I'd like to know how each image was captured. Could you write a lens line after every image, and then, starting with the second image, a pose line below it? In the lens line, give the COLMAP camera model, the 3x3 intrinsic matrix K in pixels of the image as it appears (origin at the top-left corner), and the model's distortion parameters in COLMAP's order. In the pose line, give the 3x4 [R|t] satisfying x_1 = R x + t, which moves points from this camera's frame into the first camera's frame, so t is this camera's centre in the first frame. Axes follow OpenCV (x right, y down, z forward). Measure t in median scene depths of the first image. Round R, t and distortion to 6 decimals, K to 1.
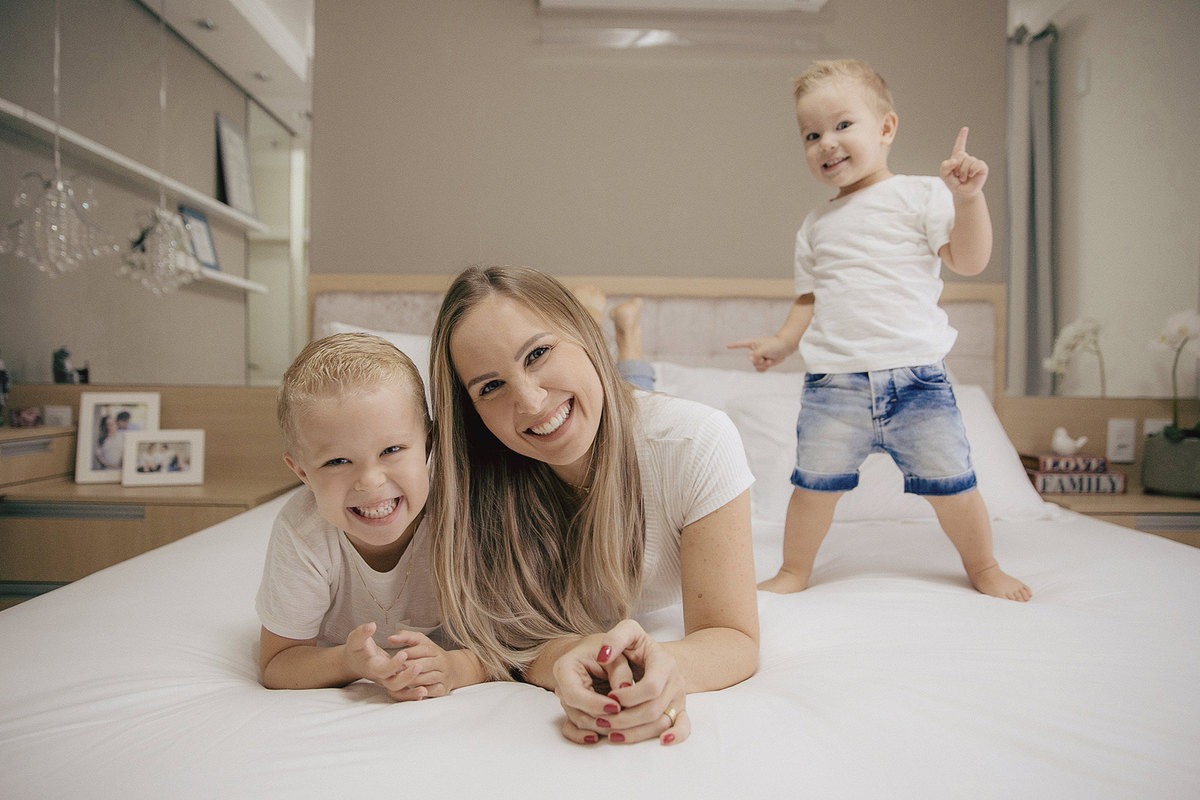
lens RADIAL K [[863.8, 0, 600.0], [0, 863.8, 400.0], [0, 0, 1]] dist [-0.110420, 0.084039]
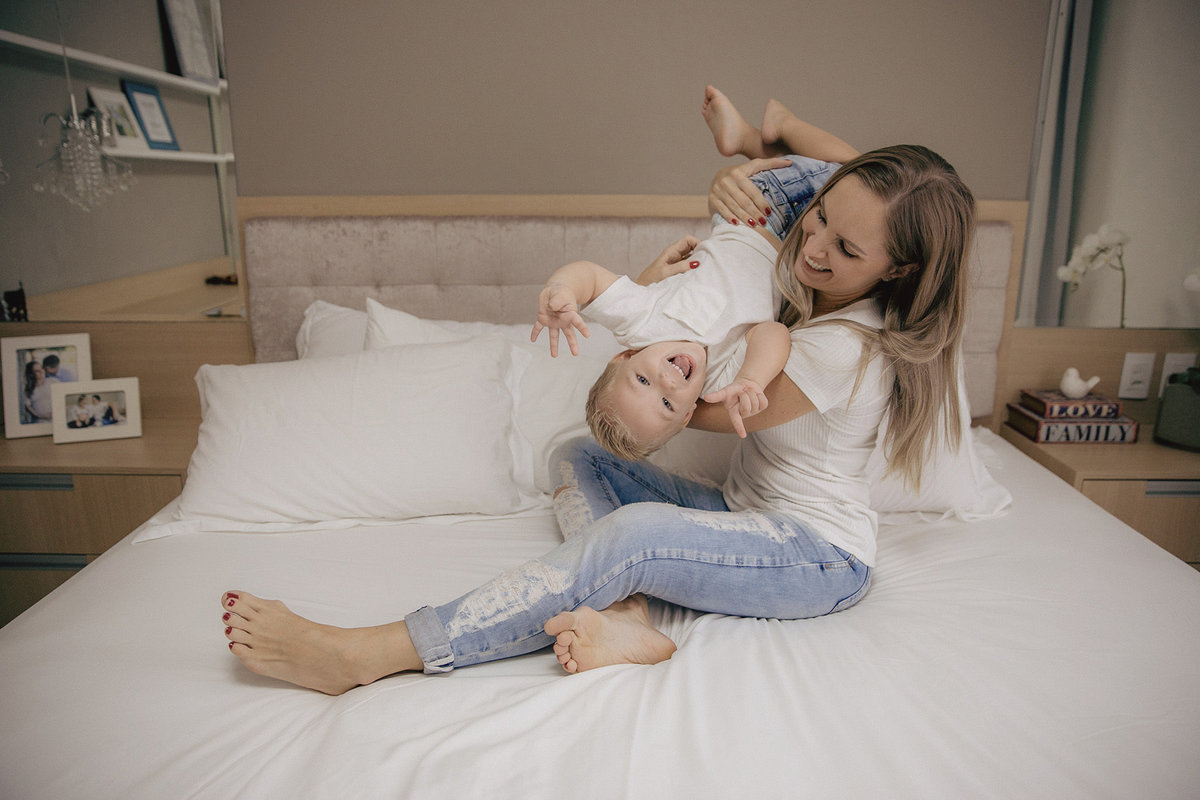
lens RADIAL K [[805.0, 0, 600.0], [0, 805.0, 400.0], [0, 0, 1]] dist [-0.104126, 0.074424]
pose [[0.999896, -0.004990, -0.013556, 0.049456], [0.007963, 0.973385, 0.229037, -0.133062], [0.012052, -0.229121, 0.973323, 0.167462]]
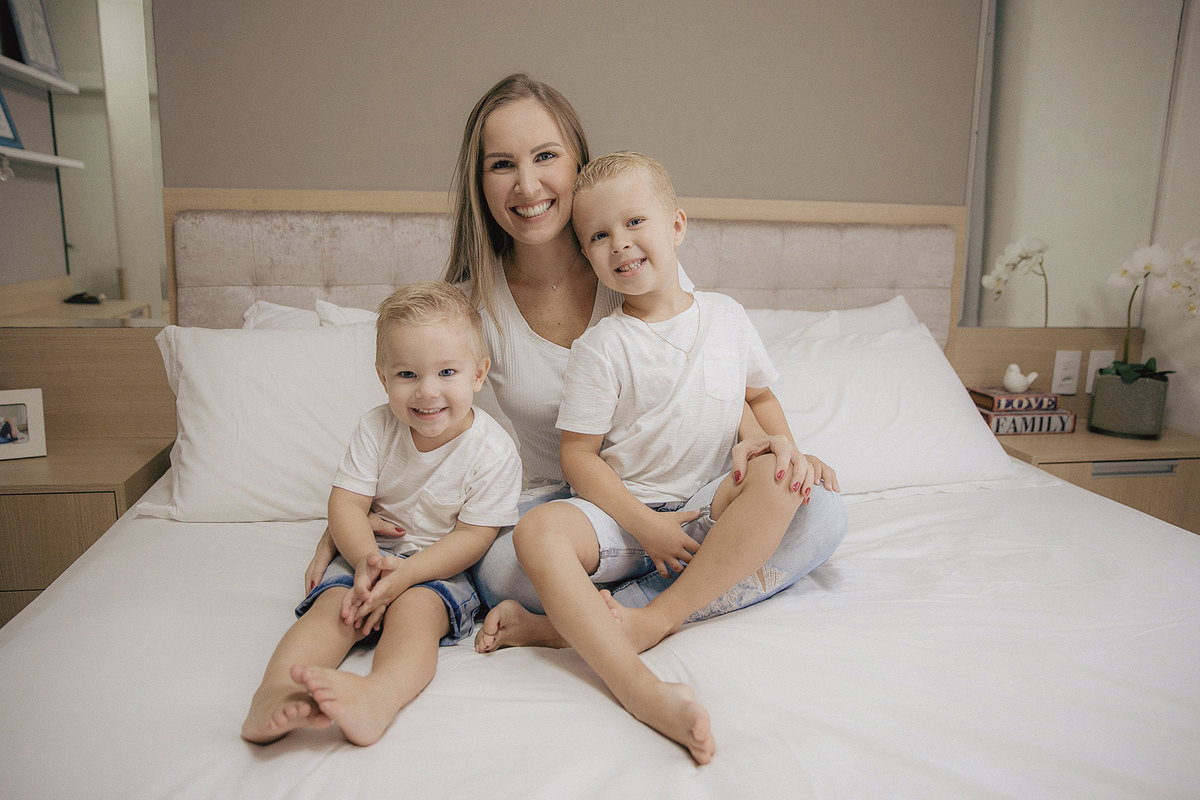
lens RADIAL K [[895.8, 0, 600.0], [0, 895.8, 400.0], [0, 0, 1]] dist [-0.088036, 0.072387]
pose [[0.986136, -0.025940, 0.163901, -0.081568], [-0.001409, 0.986362, 0.164584, -0.091706], [-0.165935, -0.162533, 0.972650, 0.102094]]
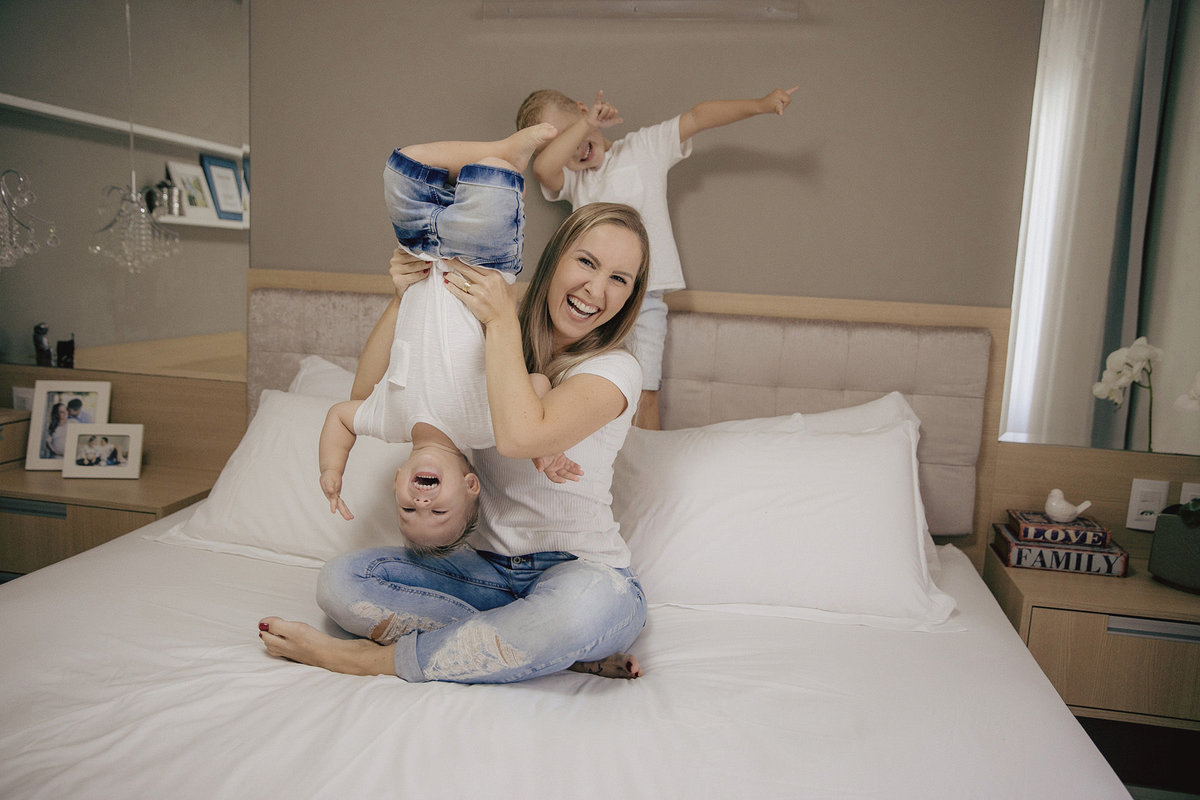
lens RADIAL K [[925.2, 0, 600.0], [0, 925.2, 400.0], [0, 0, 1]] dist [-0.079643, 0.090100]
pose [[0.980924, 0.061662, -0.184352, 0.269465], [-0.041662, 0.993007, 0.110461, -0.137628], [0.189874, -0.100673, 0.976633, 0.040893]]
